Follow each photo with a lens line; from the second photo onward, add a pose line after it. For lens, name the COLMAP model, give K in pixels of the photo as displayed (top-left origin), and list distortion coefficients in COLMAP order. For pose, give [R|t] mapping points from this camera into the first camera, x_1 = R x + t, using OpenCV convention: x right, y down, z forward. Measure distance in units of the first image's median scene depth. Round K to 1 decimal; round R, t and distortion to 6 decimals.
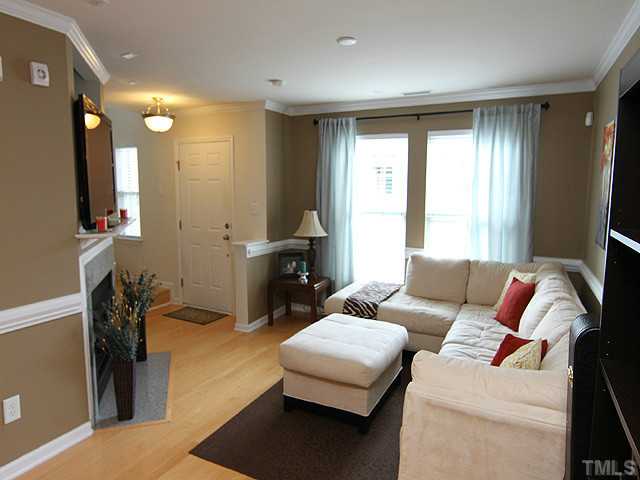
lens RADIAL K [[442.3, 0, 319.8], [0, 442.3, 226.4], [0, 0, 1]] dist [0.037301, -0.001241]
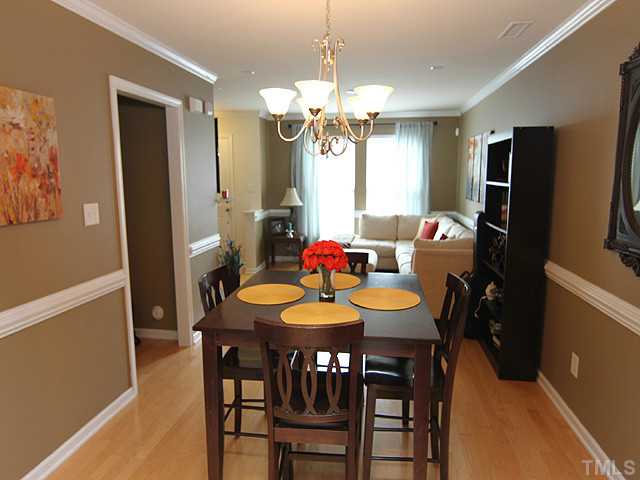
lens RADIAL K [[462.9, 0, 320.0], [0, 462.9, 240.0], [0, 0, 1]] dist [-0.005097, -0.002004]
pose [[0.950791, -0.054659, 0.304973, -0.451755], [0.038005, 0.997457, 0.060285, 0.051877], [-0.307493, -0.045728, 0.950451, -0.537285]]
